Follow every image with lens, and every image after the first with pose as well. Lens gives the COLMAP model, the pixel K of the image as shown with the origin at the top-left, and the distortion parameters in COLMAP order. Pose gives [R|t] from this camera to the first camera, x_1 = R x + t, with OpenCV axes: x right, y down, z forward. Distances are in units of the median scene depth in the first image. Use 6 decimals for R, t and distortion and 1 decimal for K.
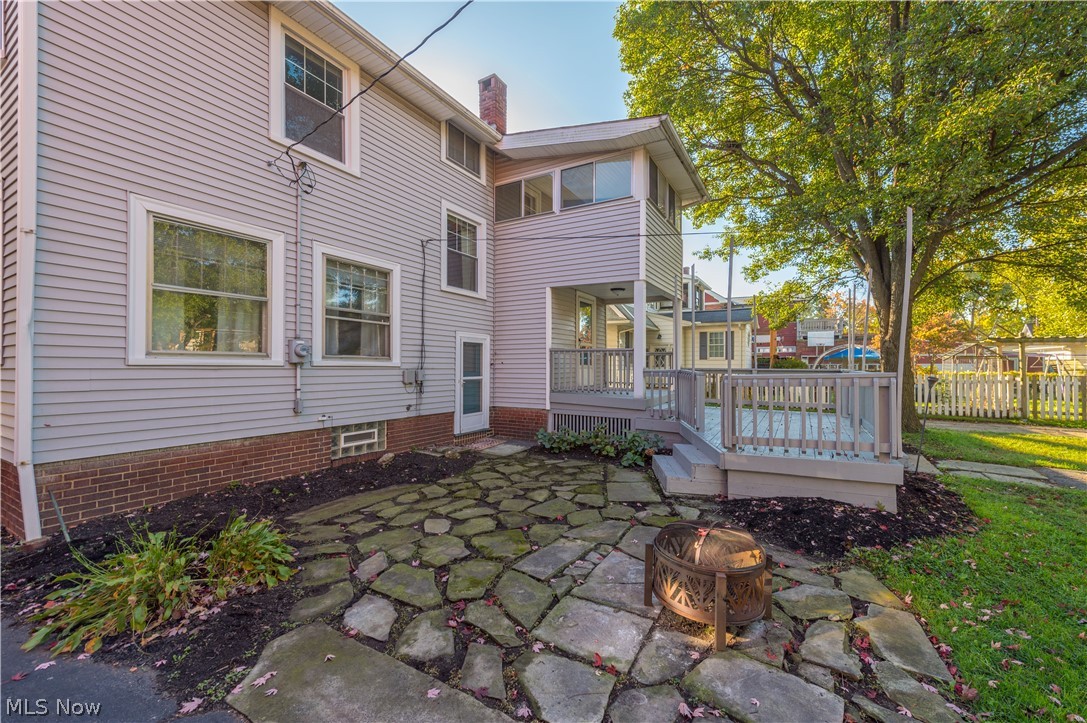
lens RADIAL K [[424.5, 0, 580.2], [0, 424.5, 369.5], [0, 0, 1]] dist [0.015537, -0.001013]
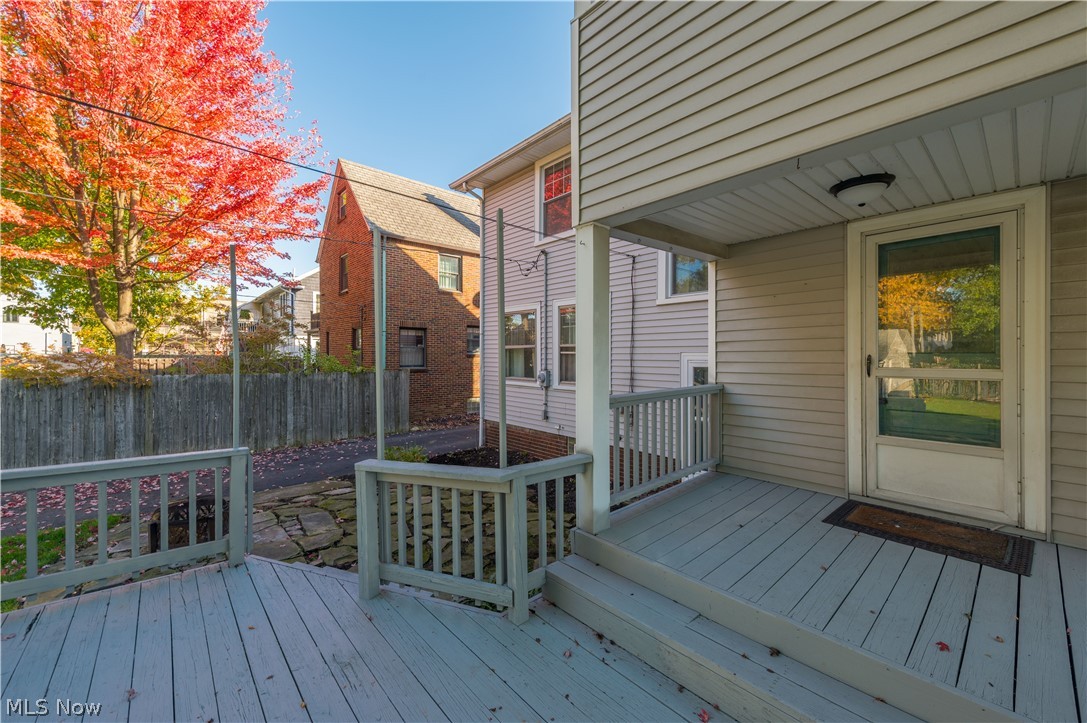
lens RADIAL K [[424.5, 0, 545.4], [0, 424.5, 359.0], [0, 0, 1]] dist [0.015537, -0.001013]
pose [[-0.357392, 0.010073, -0.933900, 0.725426], [-0.006904, 0.999886, 0.013427, -0.128279], [0.933929, 0.011247, -0.357281, 1.524806]]
